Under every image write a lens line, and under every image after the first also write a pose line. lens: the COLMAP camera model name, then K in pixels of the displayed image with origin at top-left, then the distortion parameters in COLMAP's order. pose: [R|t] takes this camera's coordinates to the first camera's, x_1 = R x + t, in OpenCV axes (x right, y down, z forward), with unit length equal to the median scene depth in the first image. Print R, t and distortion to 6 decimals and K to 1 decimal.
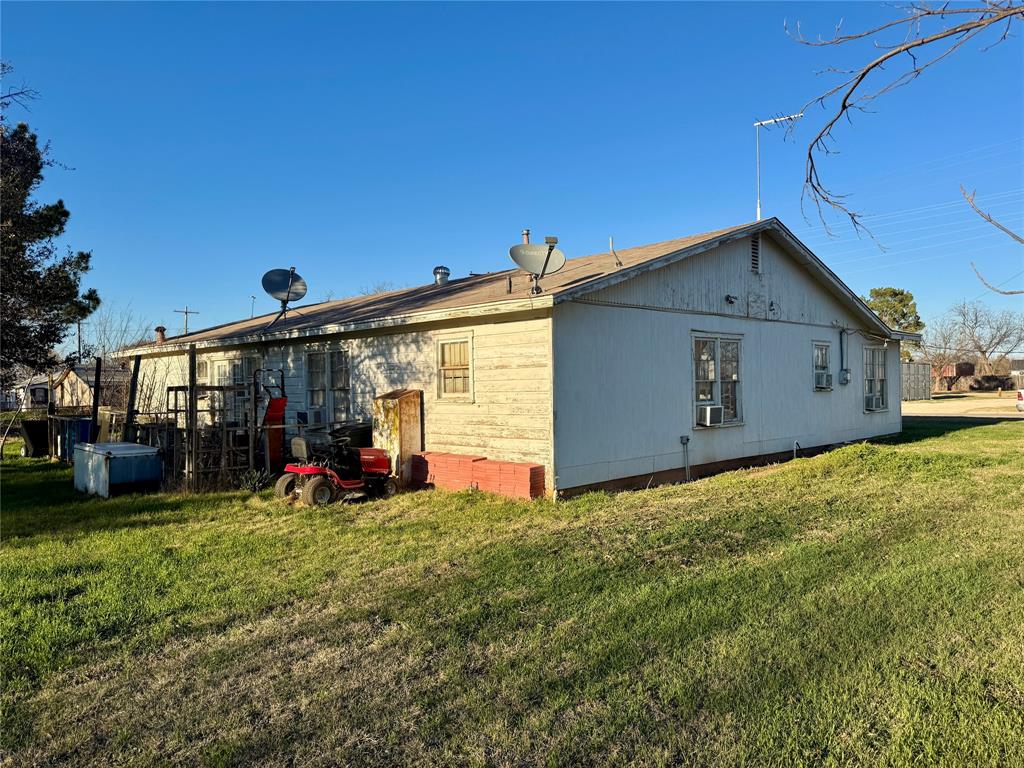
lens RADIAL K [[724.2, 0, 512.0], [0, 724.2, 384.0], [0, 0, 1]] dist [0.001213, -0.004994]
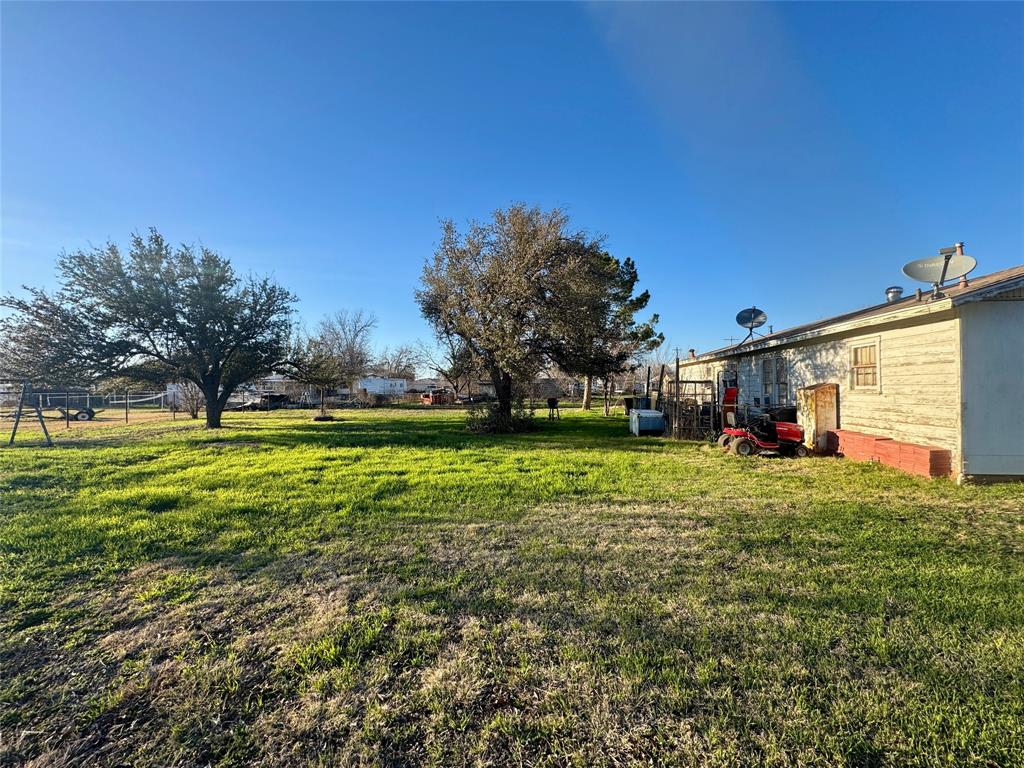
lens RADIAL K [[416.8, 0, 512.0], [0, 416.8, 384.0], [0, 0, 1]] dist [-0.000787, -0.000210]
pose [[0.586699, 0.010324, -0.809739, 0.155596], [-0.006459, 0.999947, 0.008069, 0.007631], [0.809780, 0.000497, 0.586734, 0.061039]]
